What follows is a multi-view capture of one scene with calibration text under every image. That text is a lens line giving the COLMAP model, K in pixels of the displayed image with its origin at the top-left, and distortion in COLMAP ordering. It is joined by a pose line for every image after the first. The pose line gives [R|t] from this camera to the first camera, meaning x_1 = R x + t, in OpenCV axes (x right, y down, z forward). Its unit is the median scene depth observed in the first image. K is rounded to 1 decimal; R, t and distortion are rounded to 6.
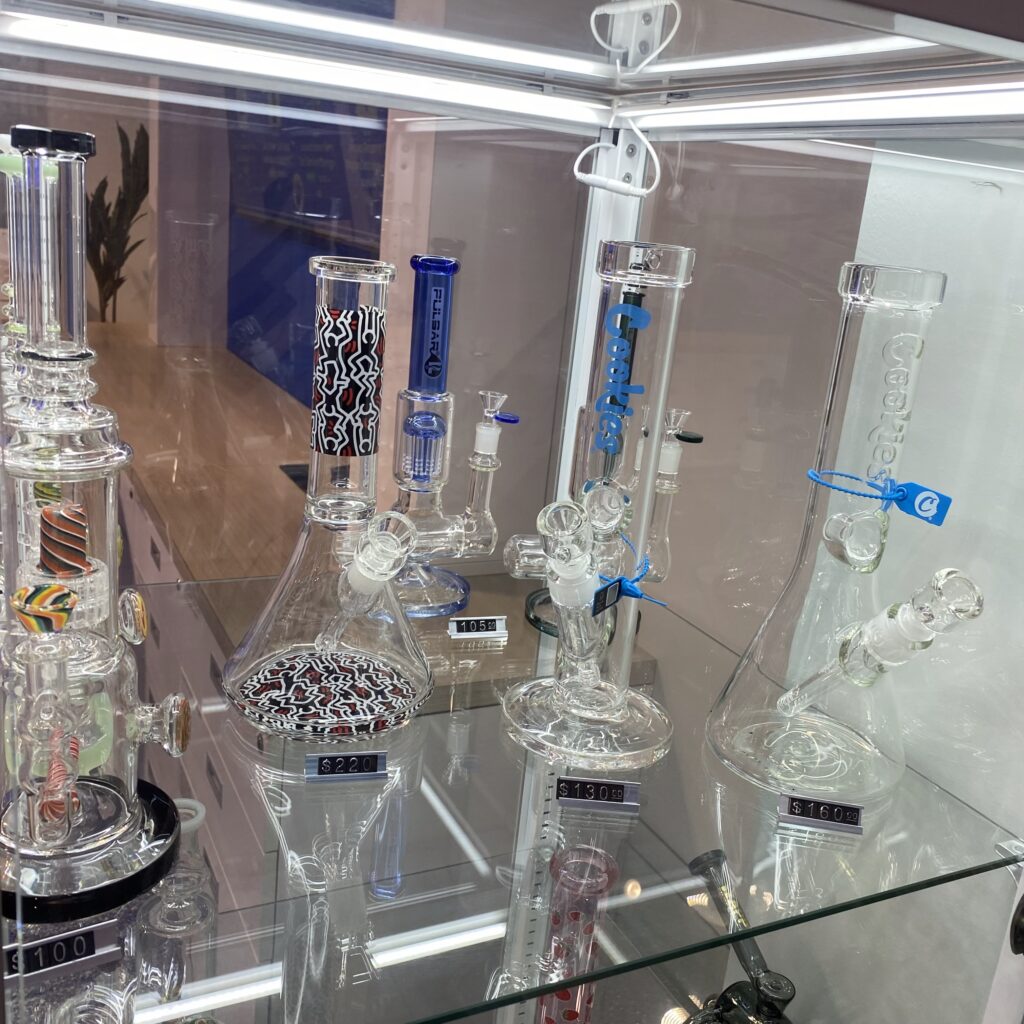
lens RADIAL K [[1031.6, 0, 512.8], [0, 1031.6, 518.2], [0, 0, 1]] dist [0.126169, -0.317395]
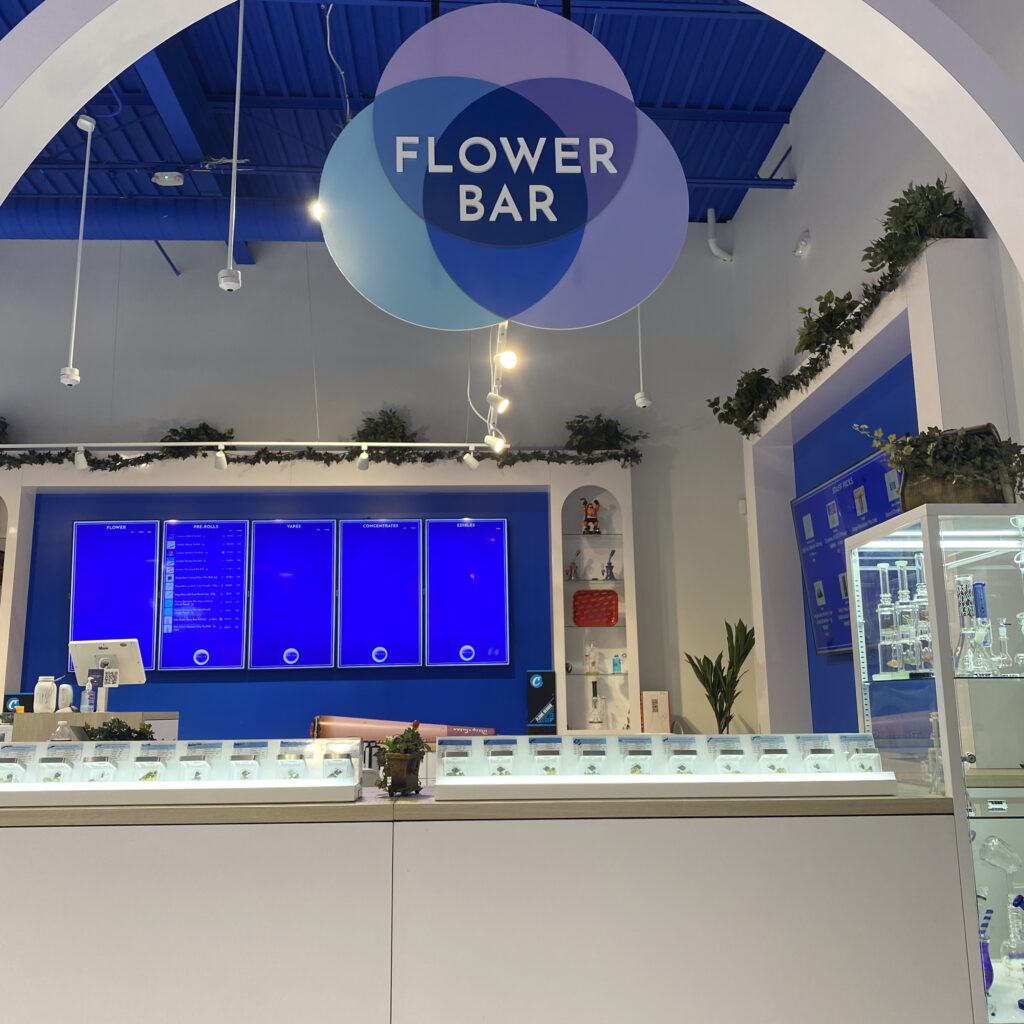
lens RADIAL K [[1031.6, 0, 512.8], [0, 1031.6, 518.2], [0, 0, 1]] dist [0.126169, -0.317395]
pose [[0.902026, -0.187239, -0.388961, -0.068812], [-0.014175, 0.887704, -0.460196, 1.152259], [0.431449, 0.420622, 0.798078, -2.521088]]
